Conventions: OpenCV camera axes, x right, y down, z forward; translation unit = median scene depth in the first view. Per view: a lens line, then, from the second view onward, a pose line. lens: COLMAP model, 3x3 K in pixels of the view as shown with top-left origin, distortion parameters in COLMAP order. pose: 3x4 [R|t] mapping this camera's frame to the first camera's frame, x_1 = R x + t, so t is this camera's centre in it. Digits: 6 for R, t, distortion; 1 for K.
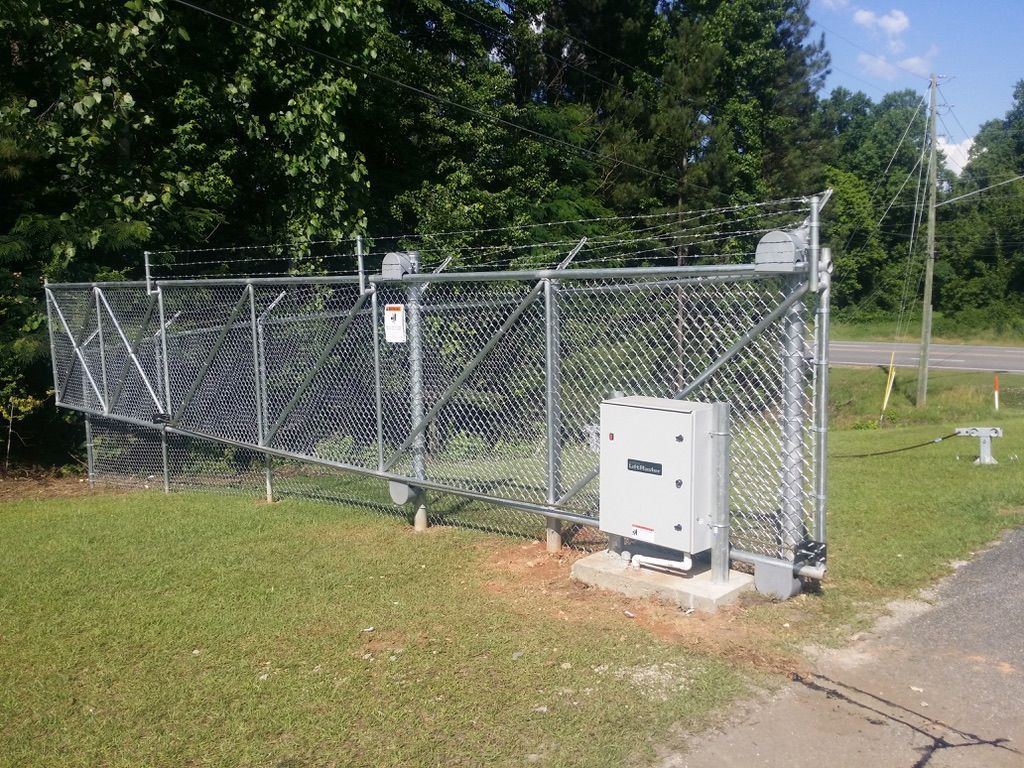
lens RADIAL K [[946.8, 0, 512.0], [0, 946.8, 384.0], [0, 0, 1]] dist [0.021329, 0.002692]
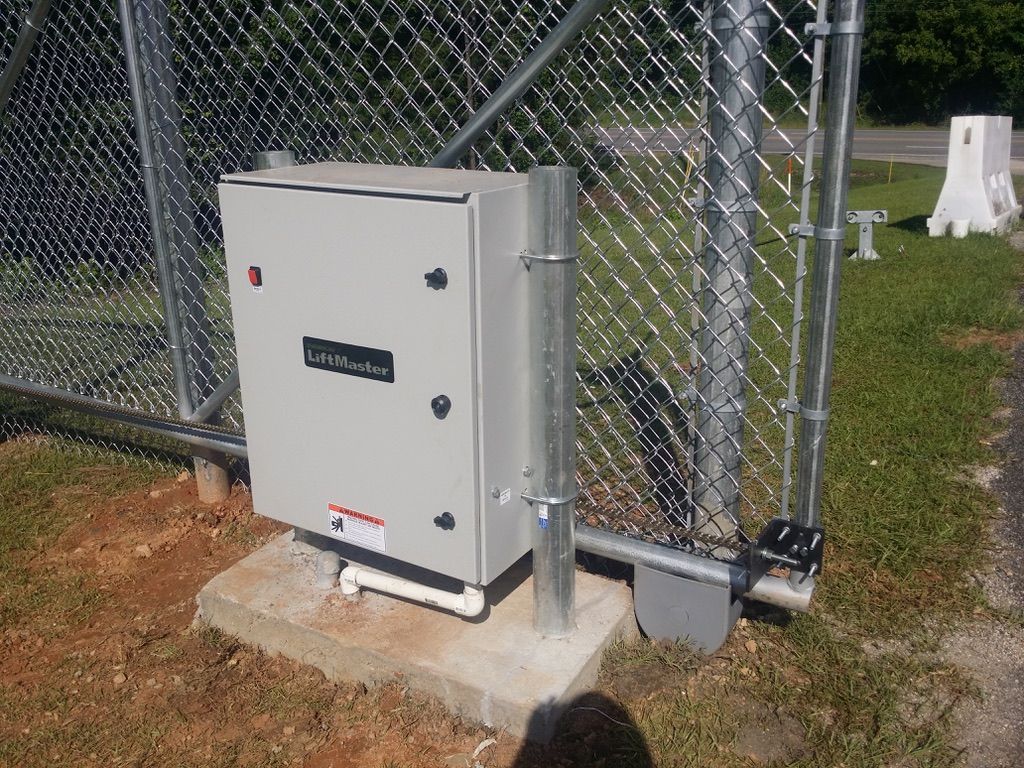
lens RADIAL K [[946.8, 0, 512.0], [0, 946.8, 384.0], [0, 0, 1]] dist [0.021329, 0.002692]
pose [[0.976474, -0.076943, 0.201439, 0.127219], [0.033300, 0.976773, 0.211671, 0.022795], [-0.213047, -0.199984, 0.956356, 0.635680]]
